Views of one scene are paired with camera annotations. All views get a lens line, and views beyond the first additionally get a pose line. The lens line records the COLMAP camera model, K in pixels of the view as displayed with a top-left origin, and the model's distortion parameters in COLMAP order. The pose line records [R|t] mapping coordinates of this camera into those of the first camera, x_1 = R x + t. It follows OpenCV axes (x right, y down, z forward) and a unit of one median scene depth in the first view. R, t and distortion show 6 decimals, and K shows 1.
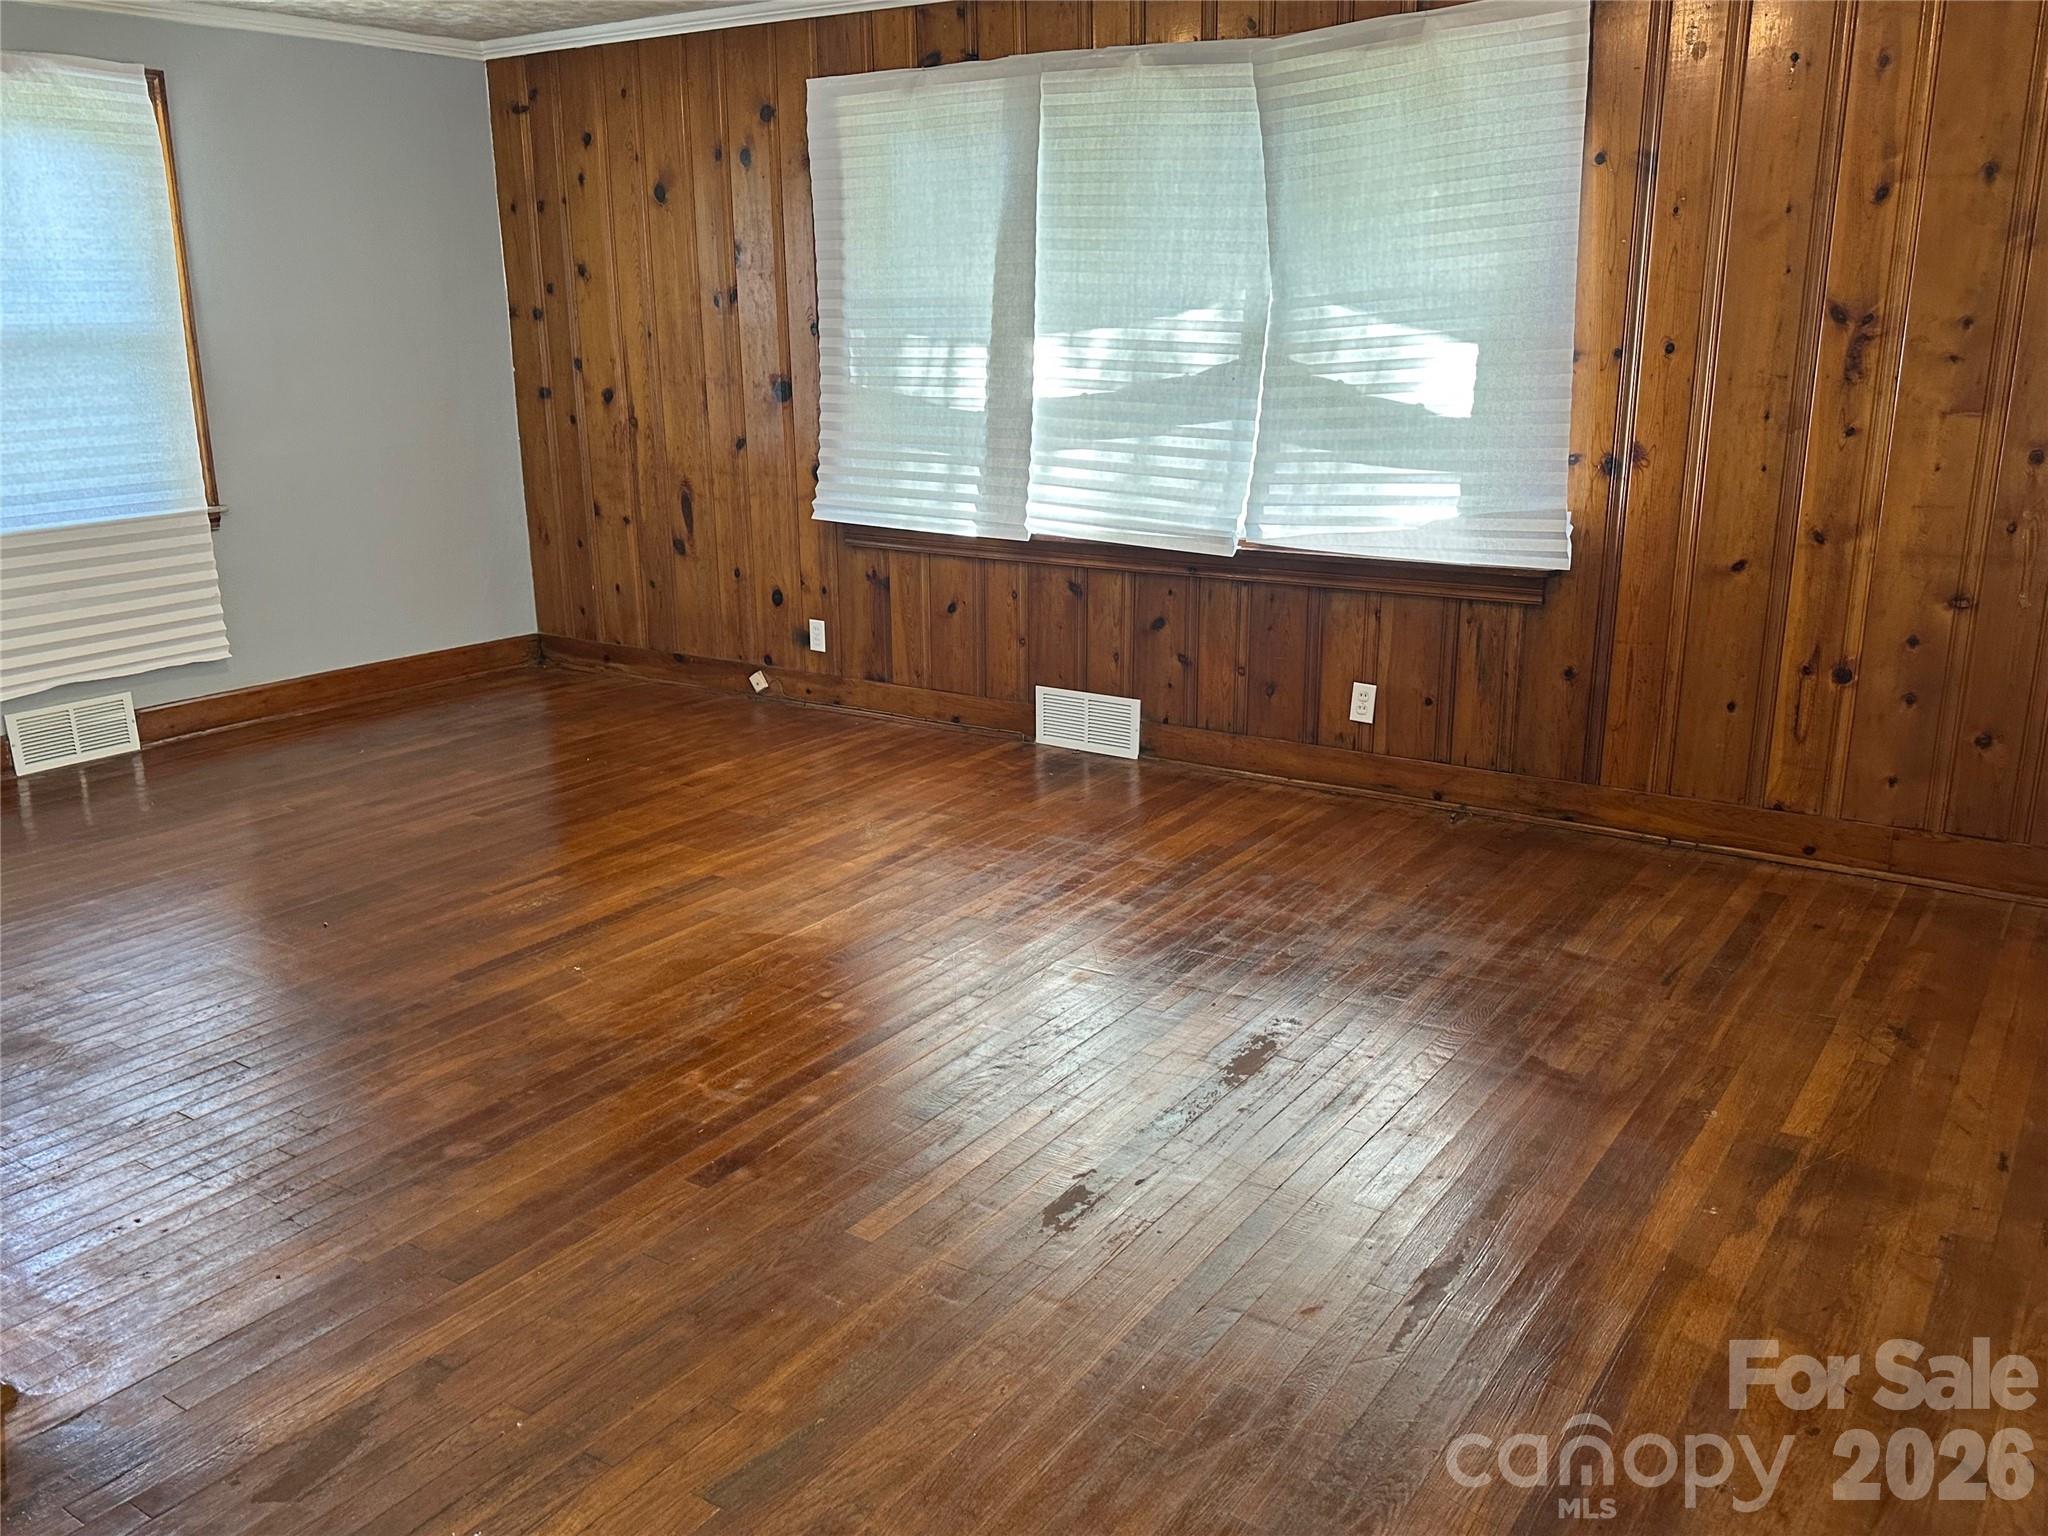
lens RADIAL K [[1641.3, 0, 1017.7], [0, 1641.3, 762.9], [0, 0, 1]] dist [0.077408, -0.104069]
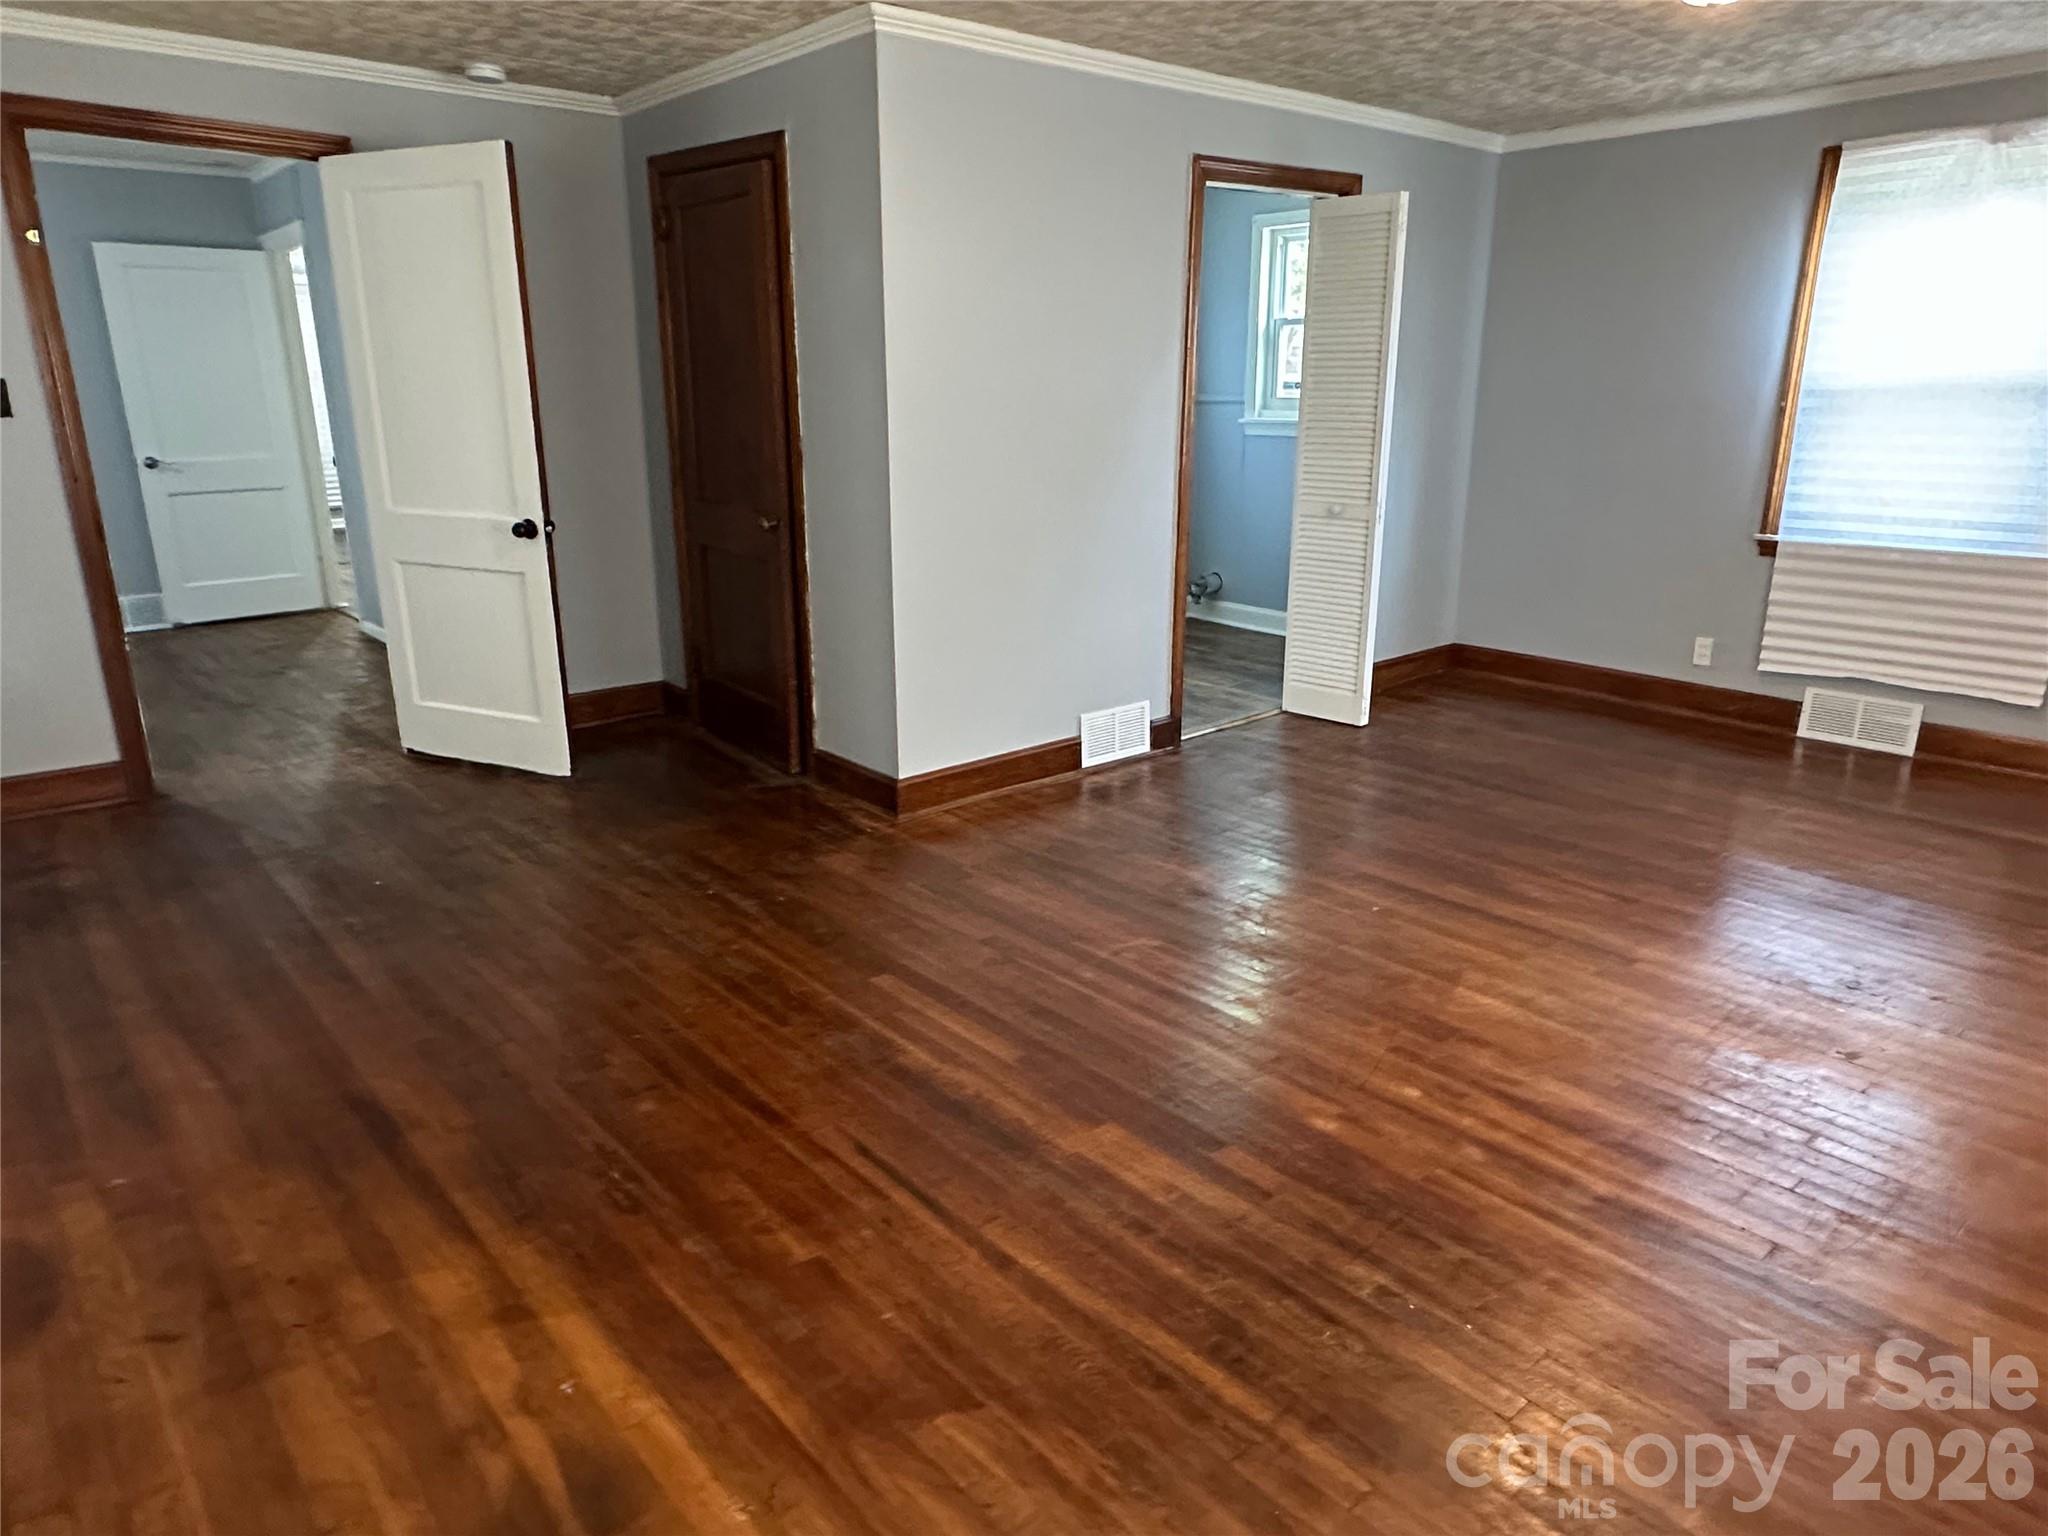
lens RADIAL K [[1306.8, 0, 1039.3], [0, 1306.8, 765.5], [0, 0, 1]] dist [-0.007159, 0.004750]
pose [[-0.242944, 0.285252, -0.927151, 0.582389], [-0.252261, 0.904324, 0.344329, -0.212236], [0.936666, 0.317537, -0.147742, 0.793723]]
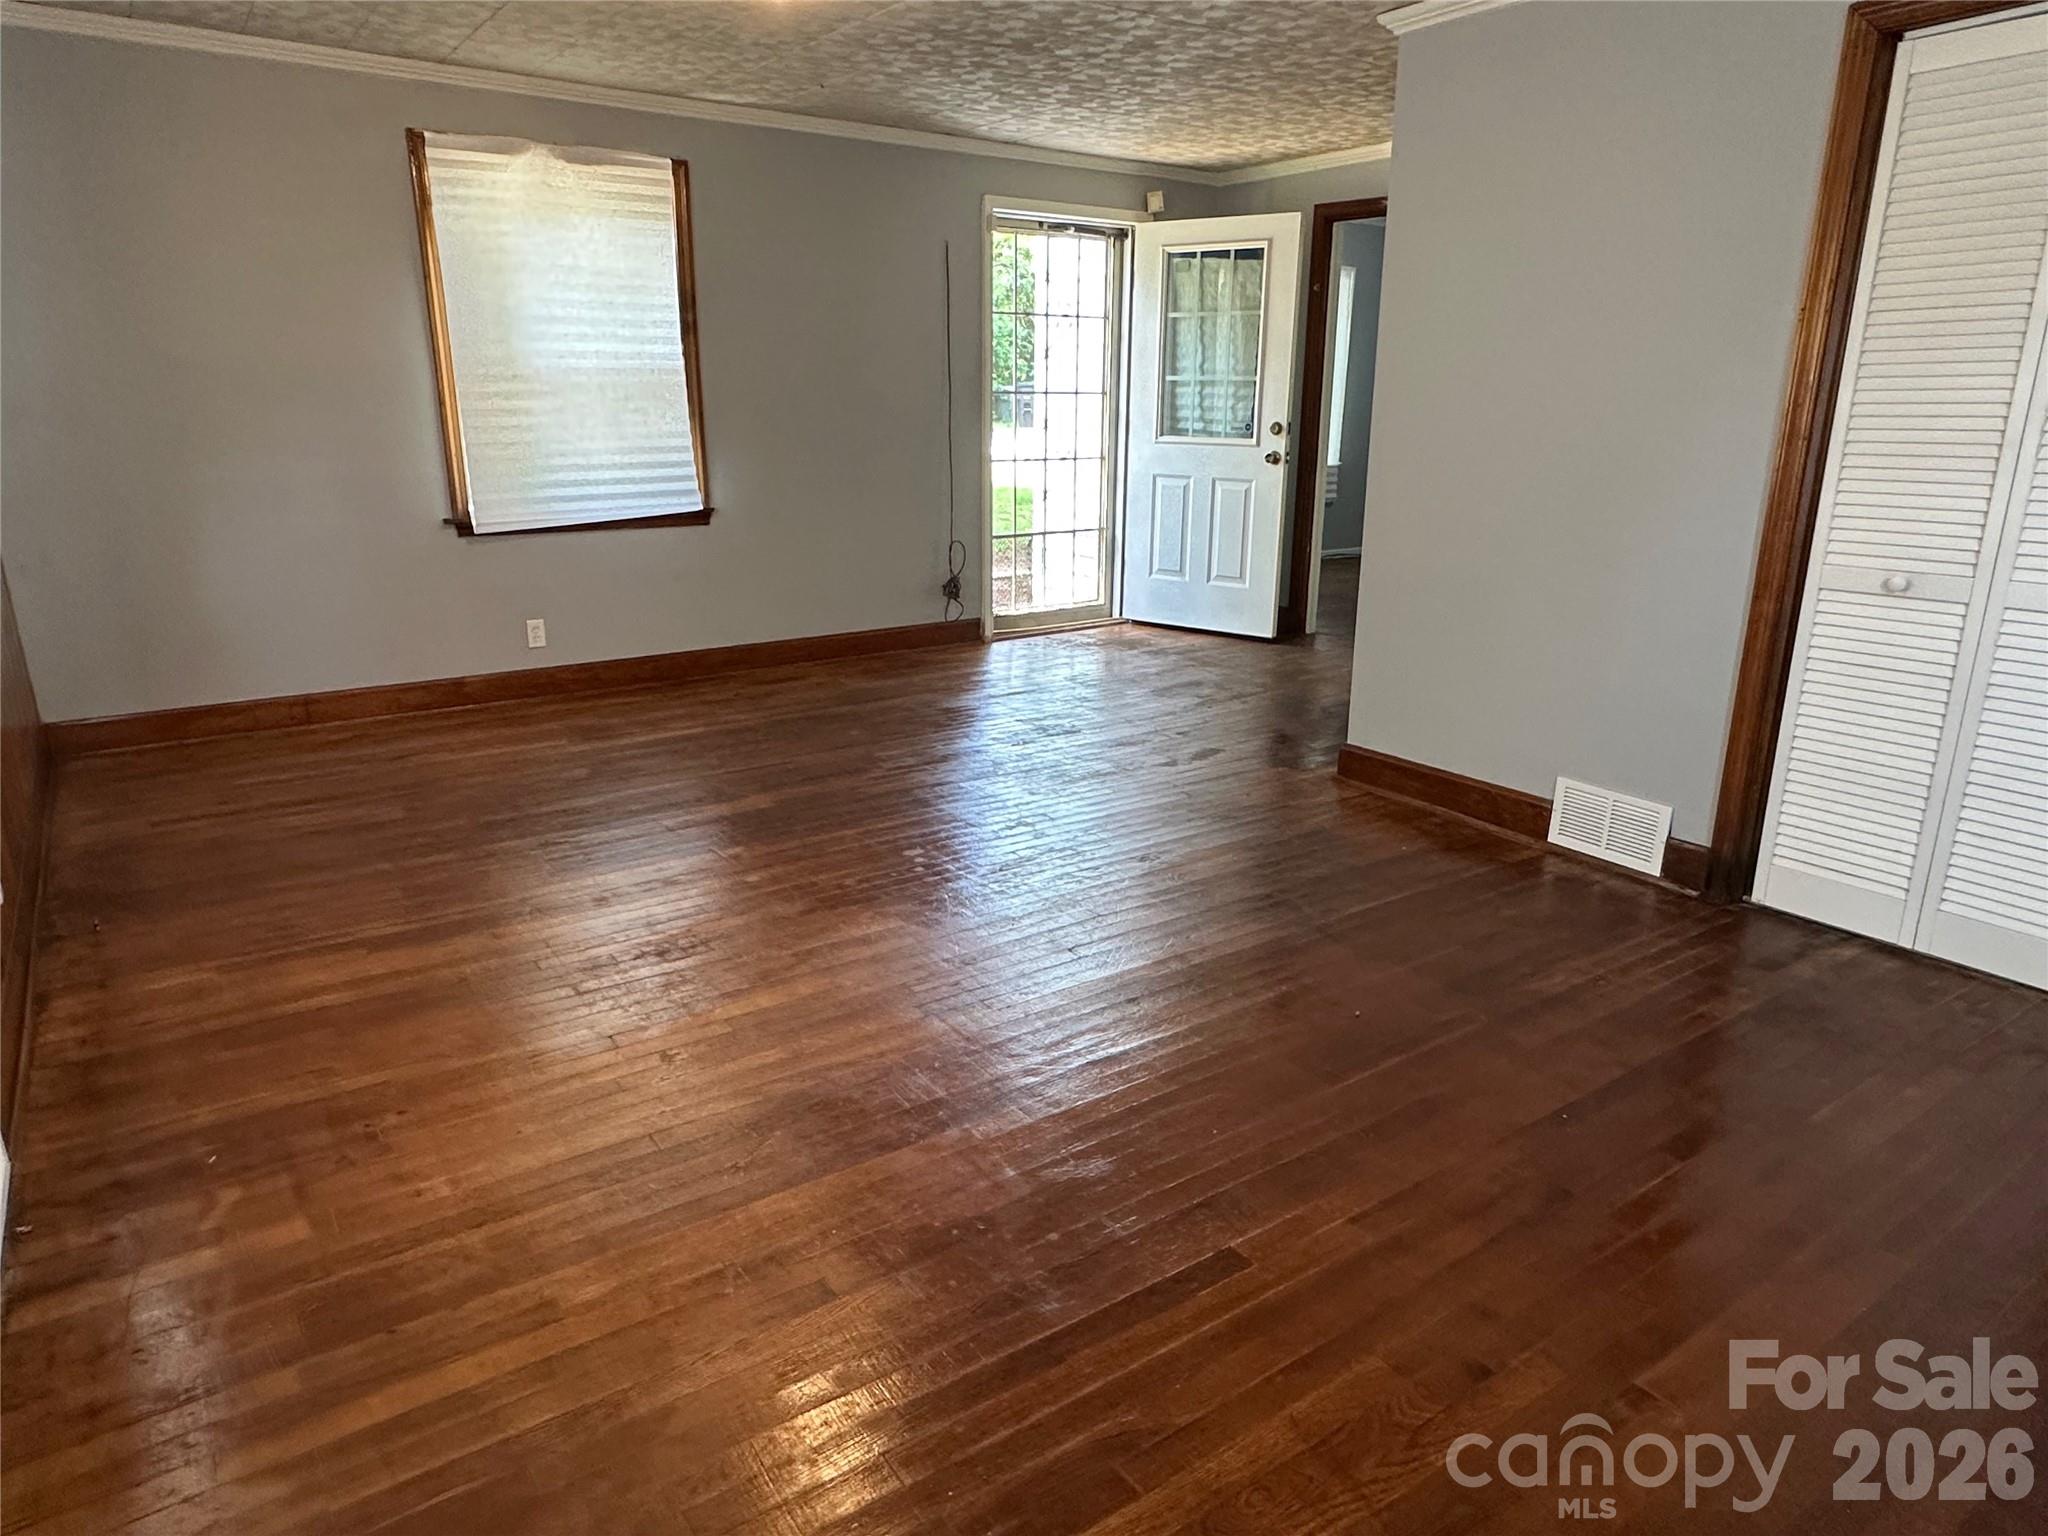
lens RADIAL K [[1287.2, 0, 1035.8], [0, 1287.2, 778.4], [0, 0, 1]] dist [-0.004307, 0.000407]
pose [[-0.938573, -0.098906, 0.330604, -0.456640], [0.090105, 0.854567, 0.511465, -0.369516], [-0.333110, 0.509836, -0.793162, 1.498434]]
